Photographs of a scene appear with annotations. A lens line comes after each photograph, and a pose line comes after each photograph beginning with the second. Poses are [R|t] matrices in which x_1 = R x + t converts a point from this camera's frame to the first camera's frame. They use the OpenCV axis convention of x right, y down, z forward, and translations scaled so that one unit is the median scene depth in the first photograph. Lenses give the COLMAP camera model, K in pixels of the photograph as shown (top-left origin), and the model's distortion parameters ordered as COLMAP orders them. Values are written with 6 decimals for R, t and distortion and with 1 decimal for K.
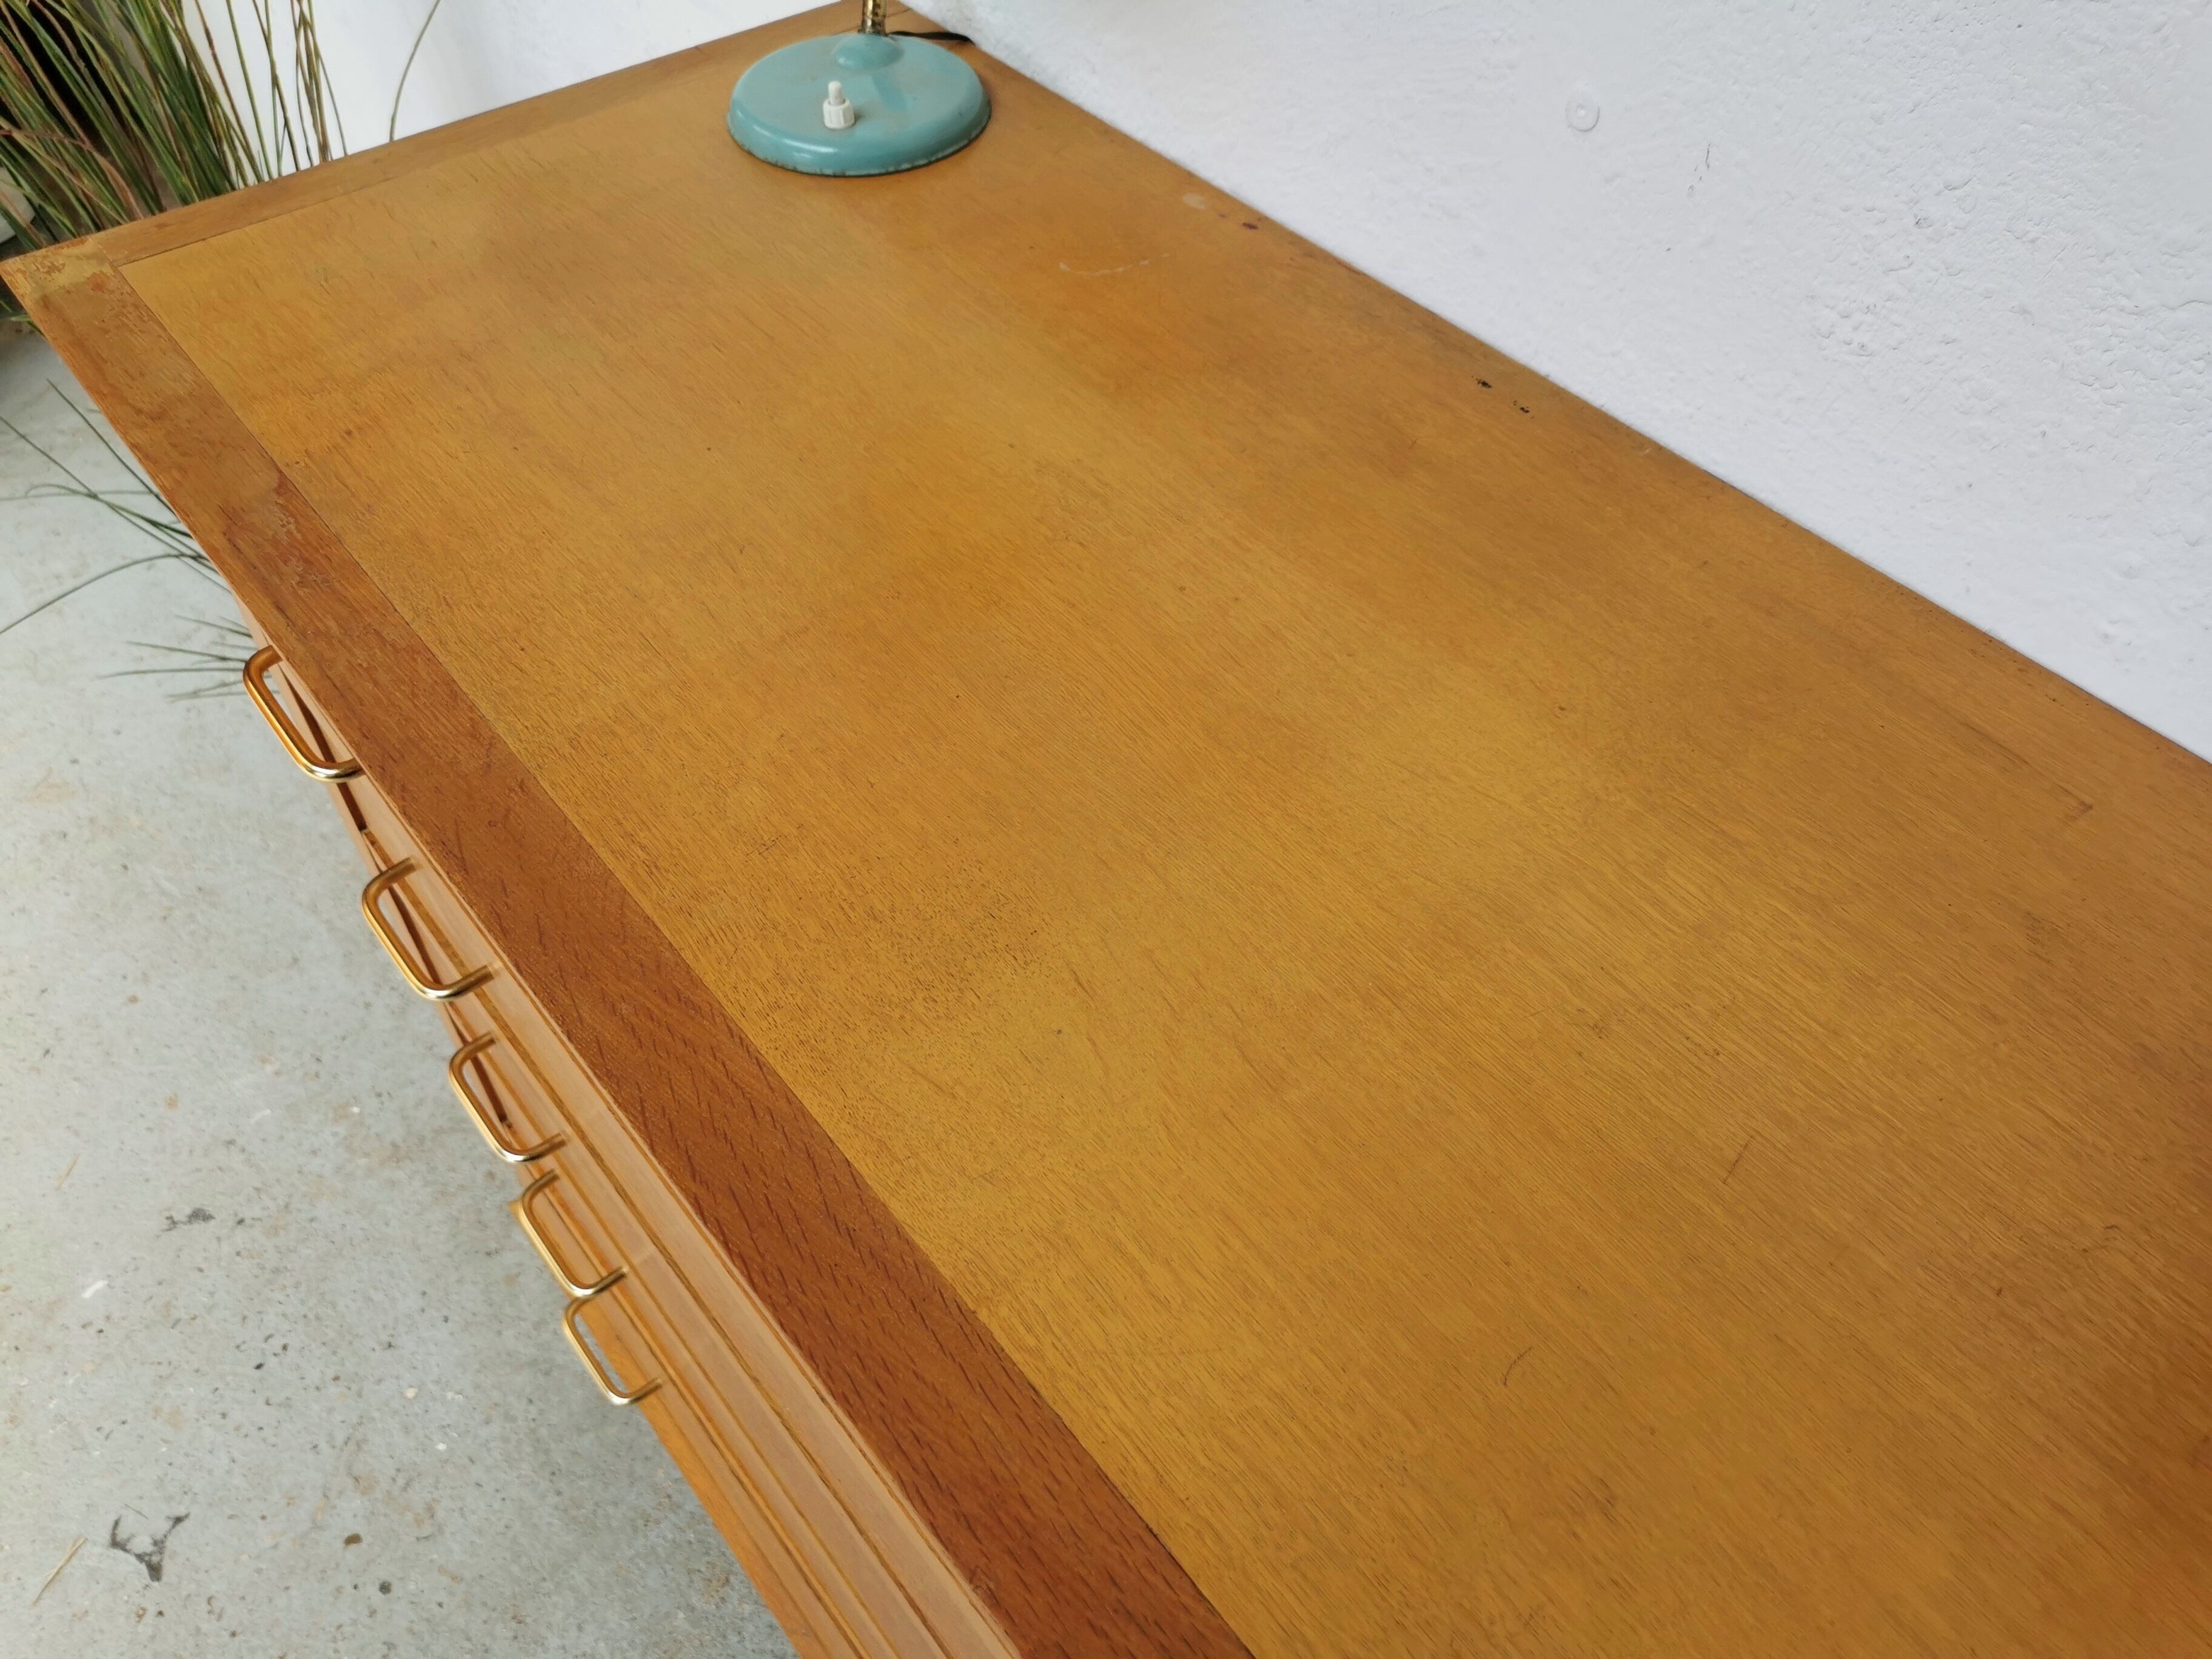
lens RADIAL K [[1706.7, 0, 1108.0], [0, 1706.7, 826.1], [0, 0, 1]] dist [0.054201, -0.064744]
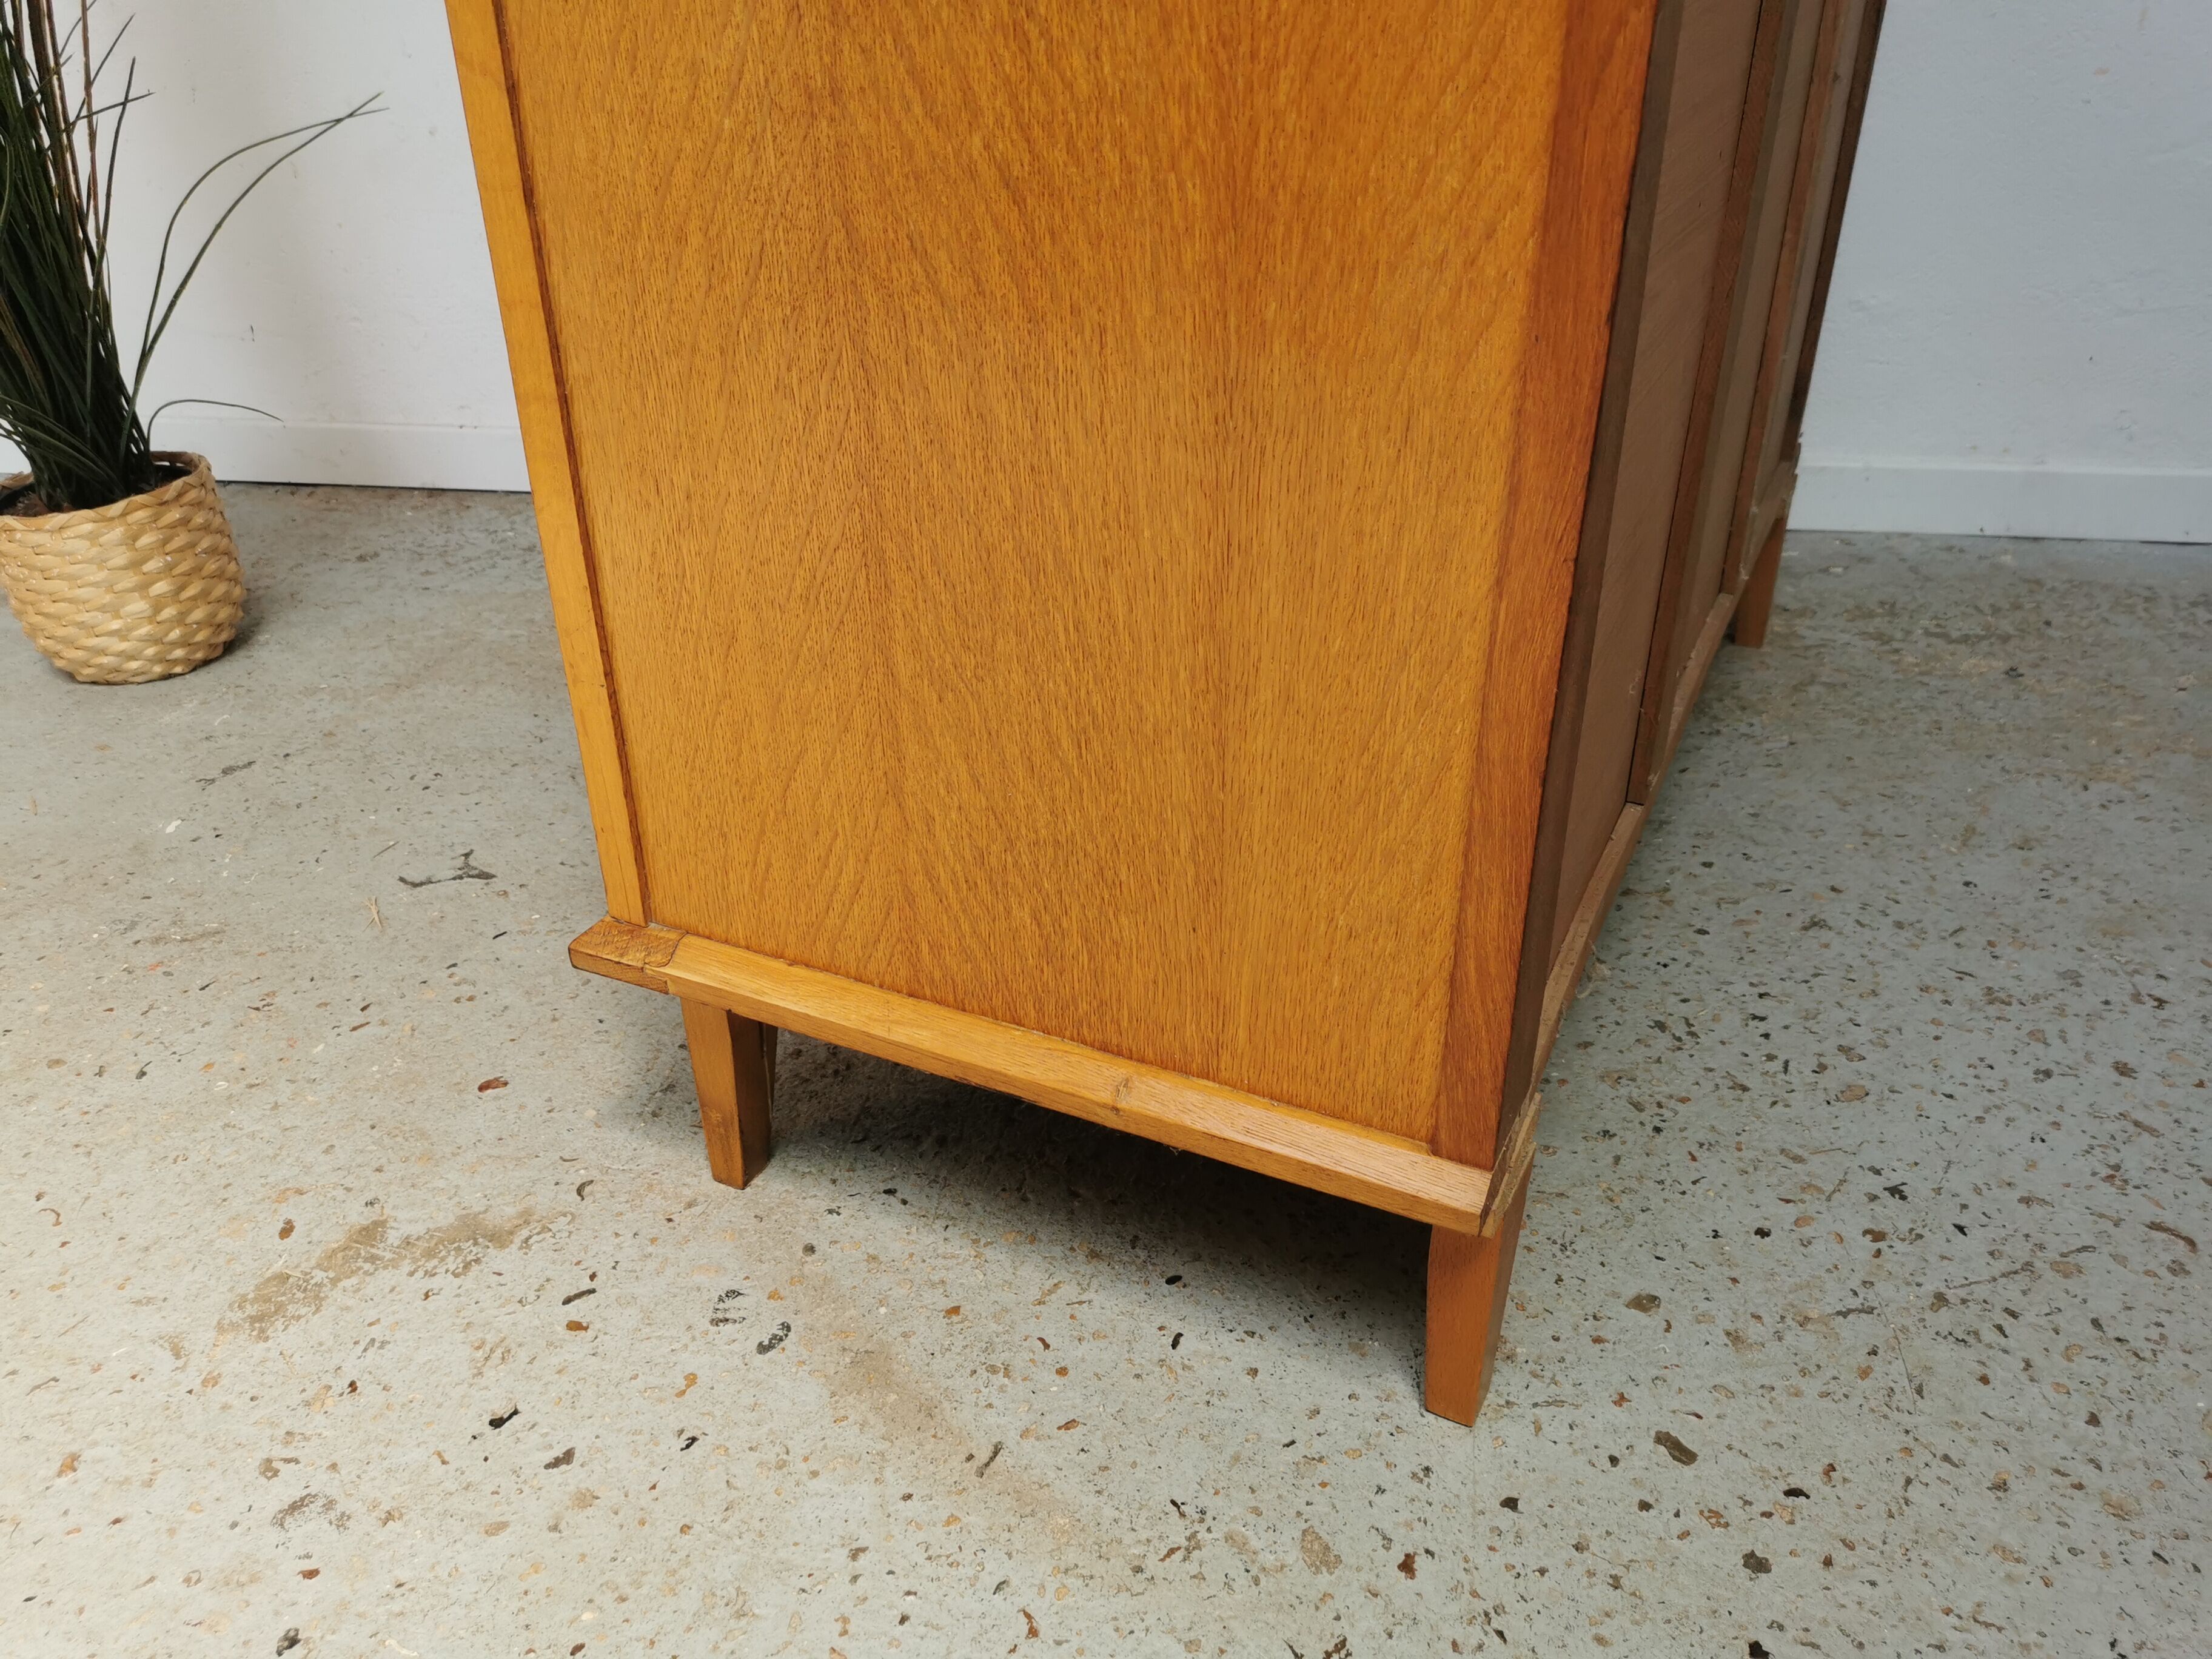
lens RADIAL K [[1706.7, 0, 1108.0], [0, 1706.7, 826.1], [0, 0, 1]] dist [0.054201, -0.064744]
pose [[0.755784, -0.338617, 0.560471, -0.755112], [0.510048, 0.841193, -0.179571, 0.697935], [-0.410659, 0.421585, 0.808471, 0.109348]]
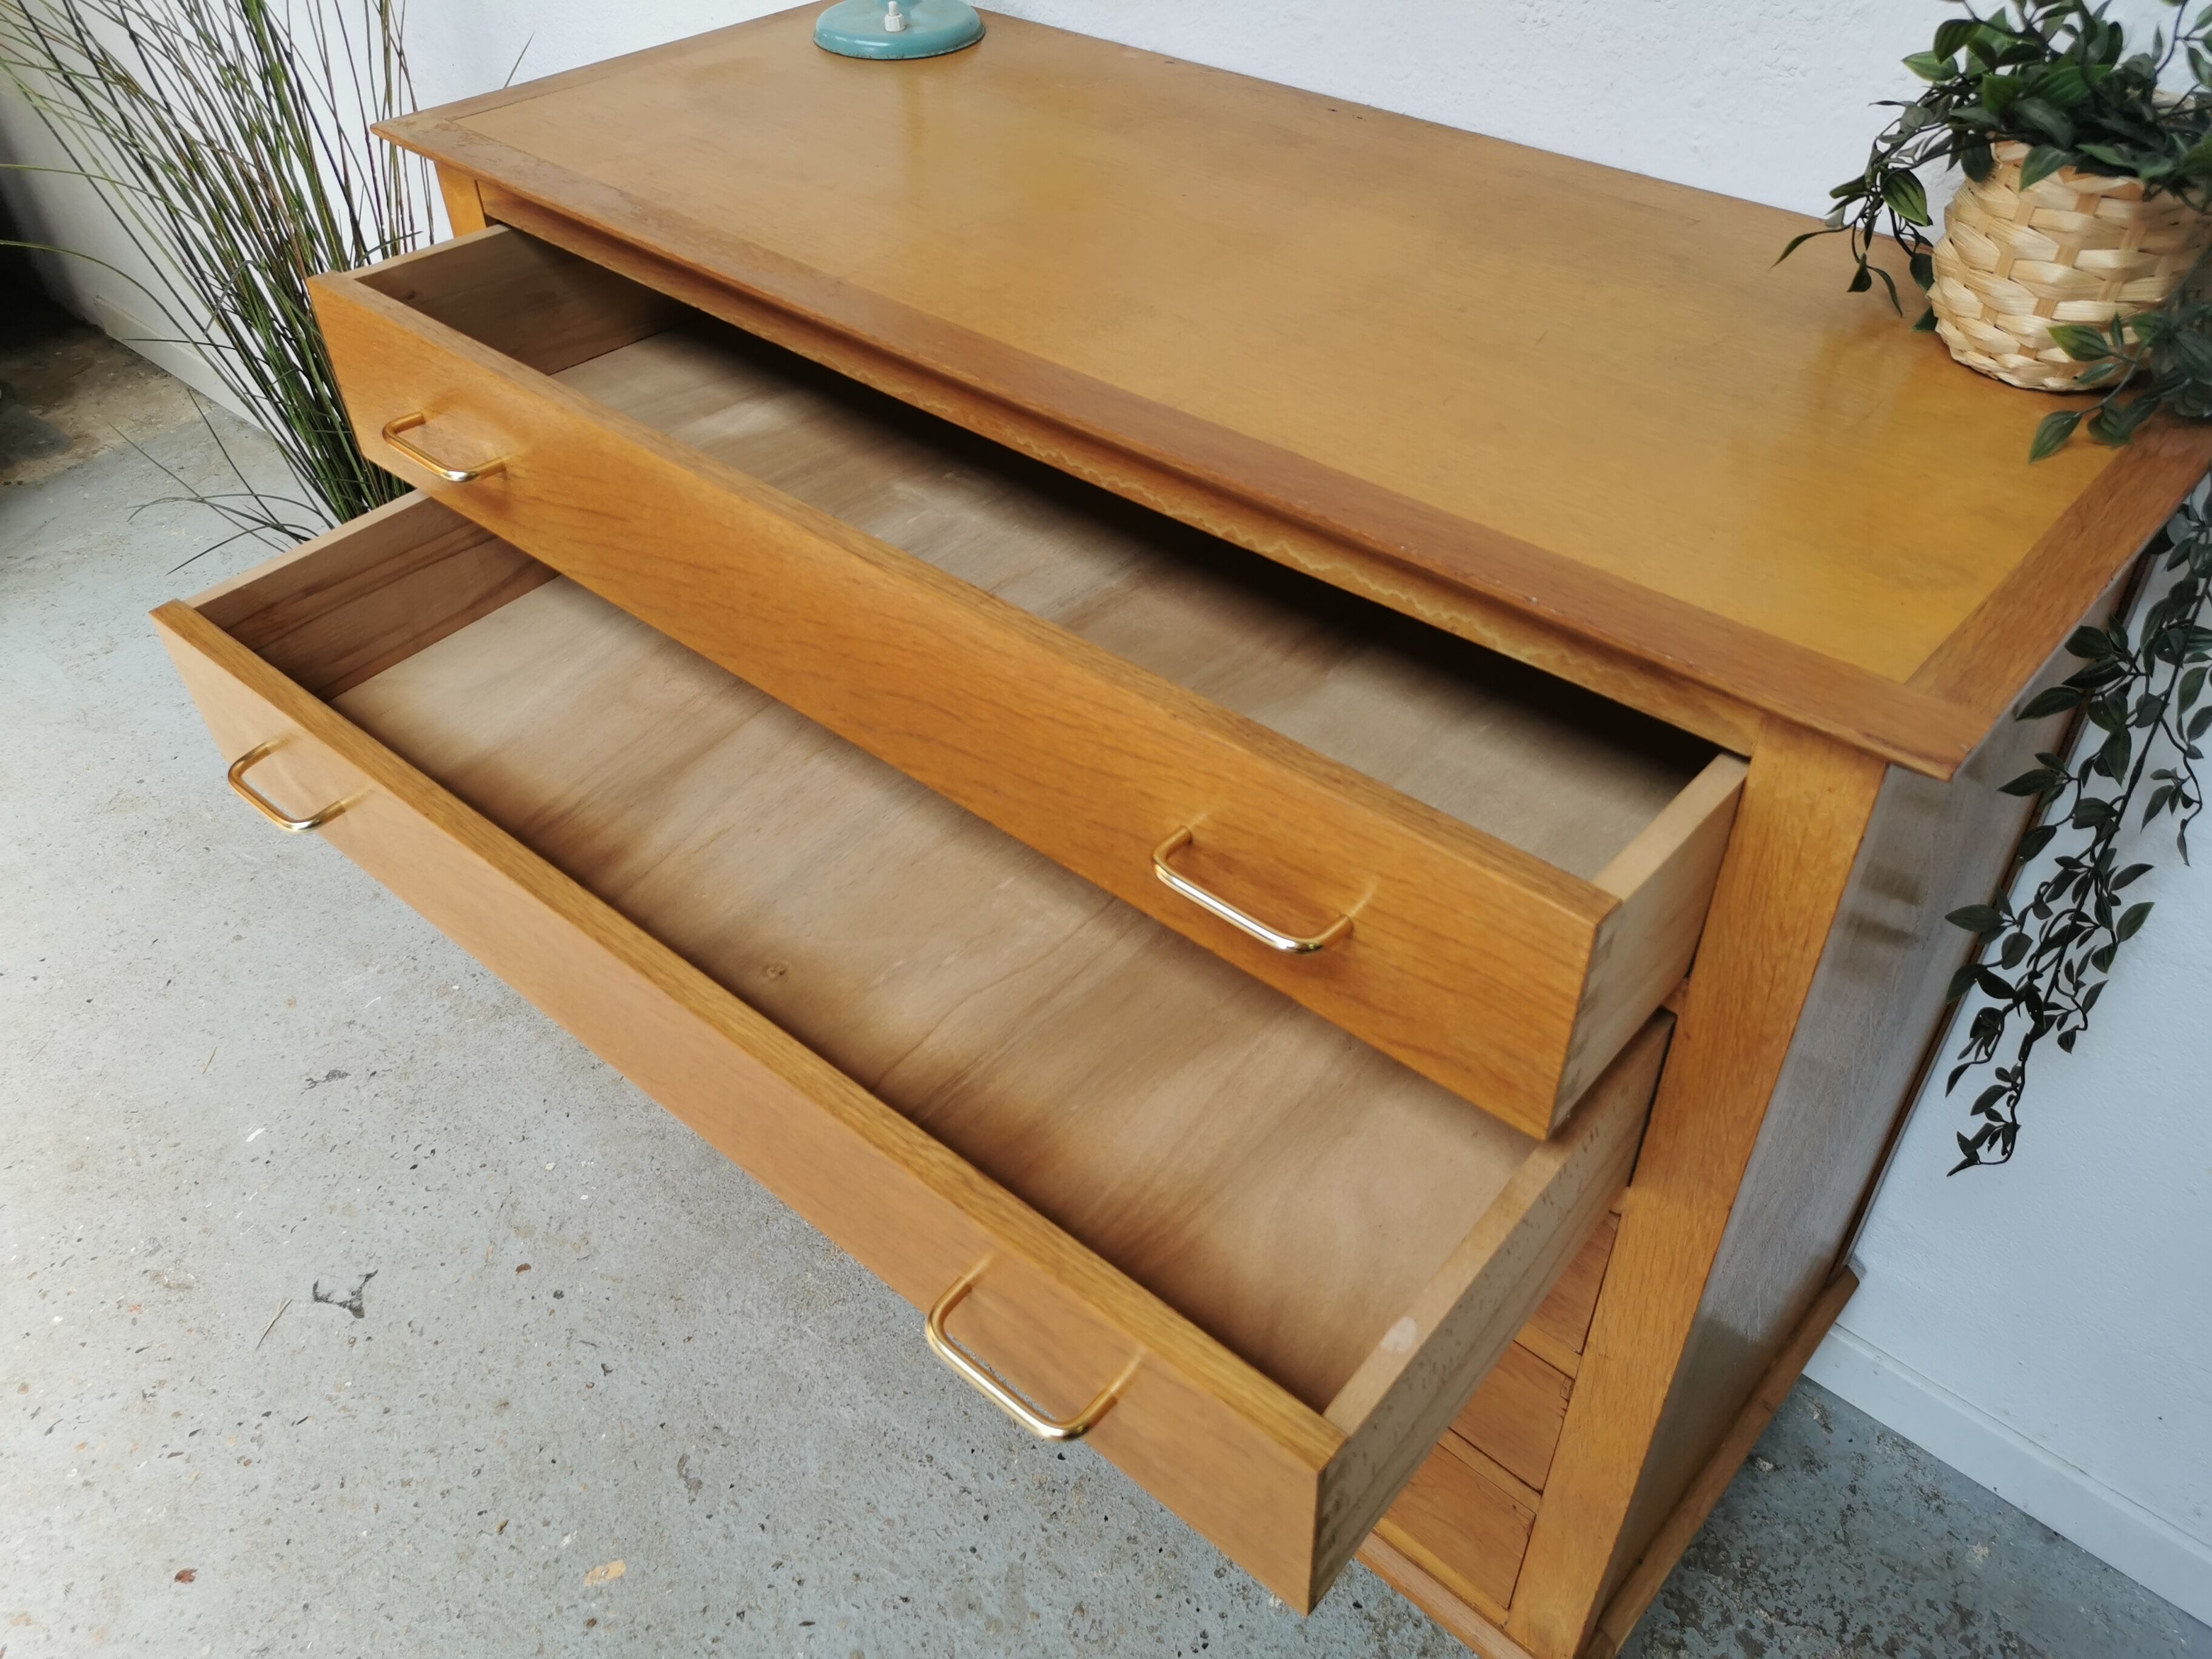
lens RADIAL K [[1684.4, 0, 1106.0], [0, 1684.4, 829.5], [0, 0, 1]] dist [0.077773, -0.086262]
pose [[0.987365, -0.110676, 0.113410, -0.129332], [0.125362, 0.983317, -0.131806, 0.304925], [-0.096930, 0.144357, 0.984767, -0.247916]]
